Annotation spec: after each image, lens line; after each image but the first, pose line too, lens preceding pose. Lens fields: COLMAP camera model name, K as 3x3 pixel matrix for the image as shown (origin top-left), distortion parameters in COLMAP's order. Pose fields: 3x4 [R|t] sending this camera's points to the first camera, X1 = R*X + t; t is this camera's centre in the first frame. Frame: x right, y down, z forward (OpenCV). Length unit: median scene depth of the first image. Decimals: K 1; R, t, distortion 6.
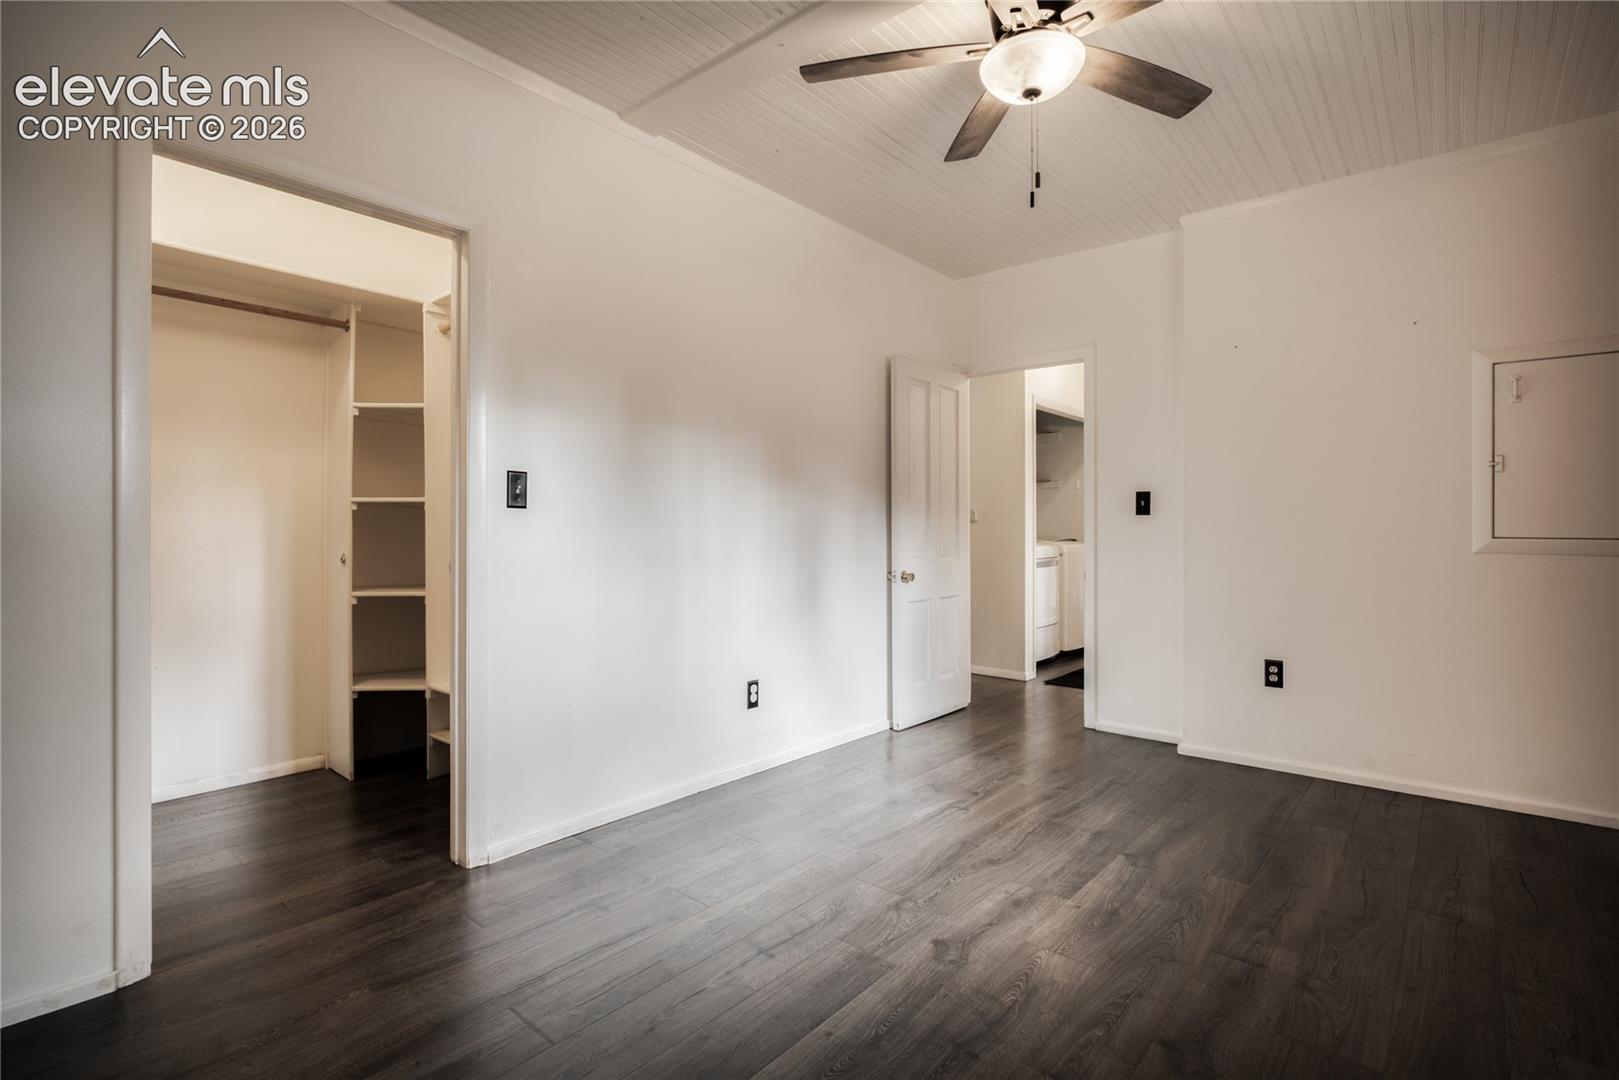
lens RADIAL K [[797.0, 0, 809.5], [0, 797.0, 540.0], [0, 0, 1]] dist [-0.001430, -0.000309]
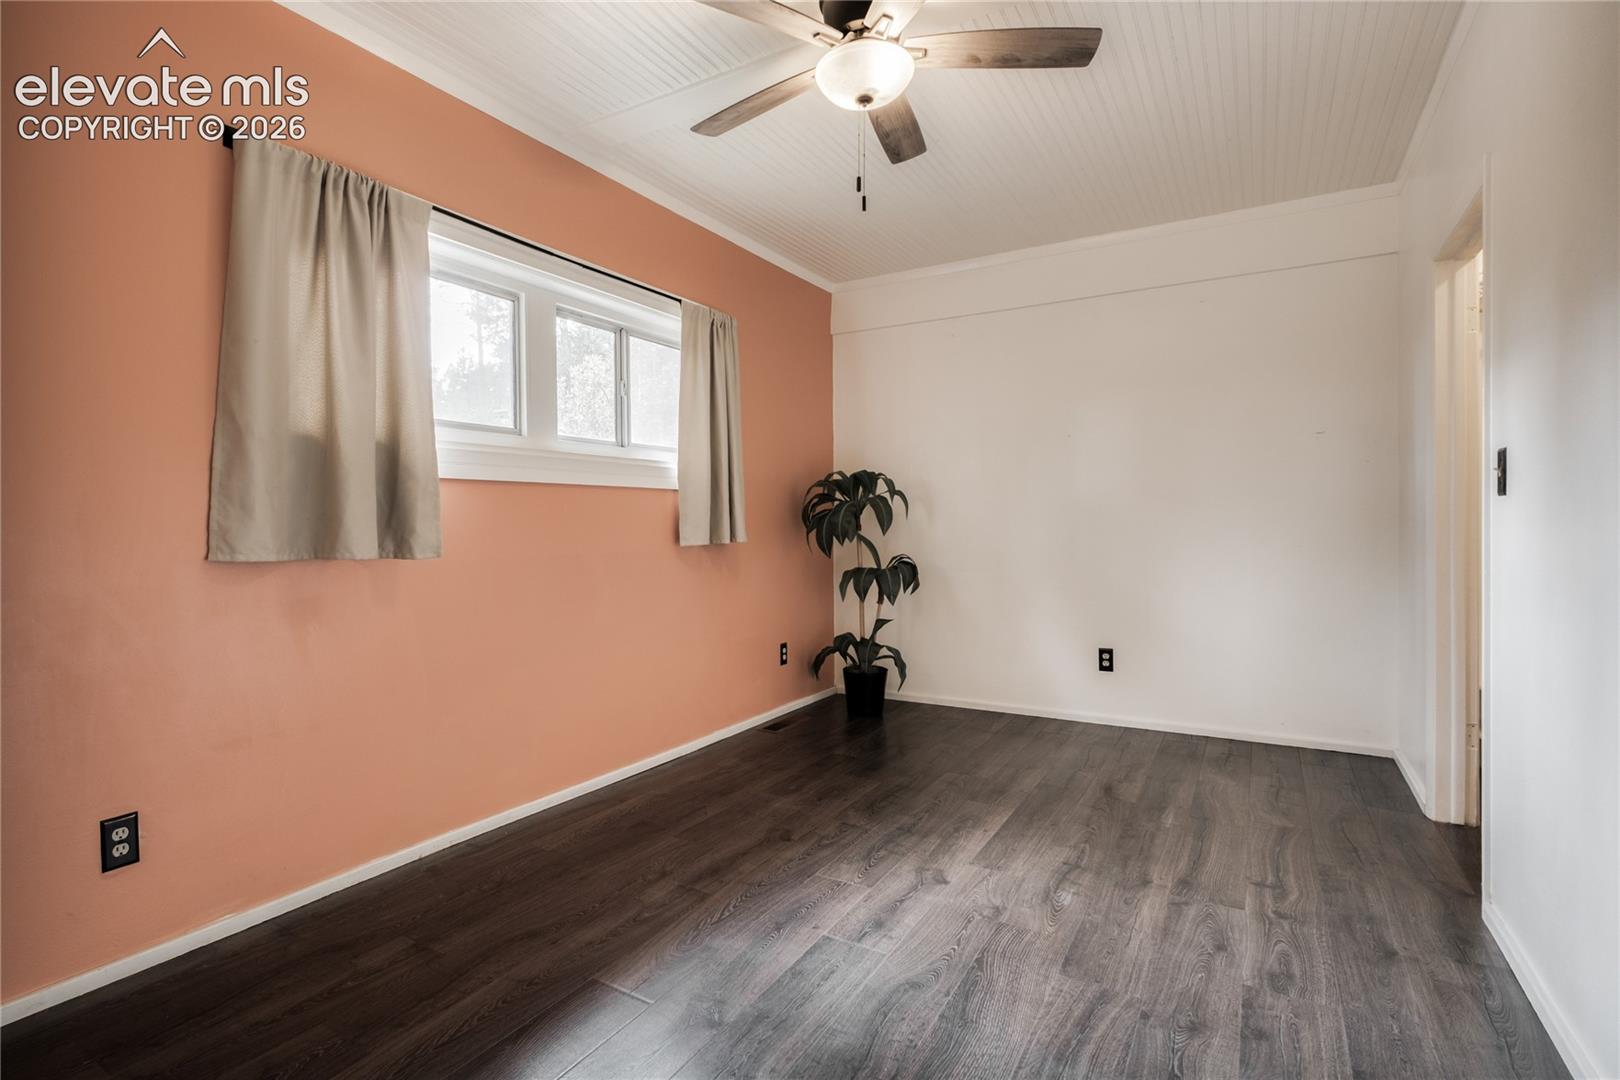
lens RADIAL K [[797.5, 0, 810.0], [0, 797.5, 540.0], [0, 0, 1]] dist [-0.001430, -0.000309]
pose [[-0.982572, 0.004823, -0.185820, 0.567320], [0.000968, 0.999783, 0.020830, -0.015382], [0.185880, 0.020287, -0.982363, 2.101198]]
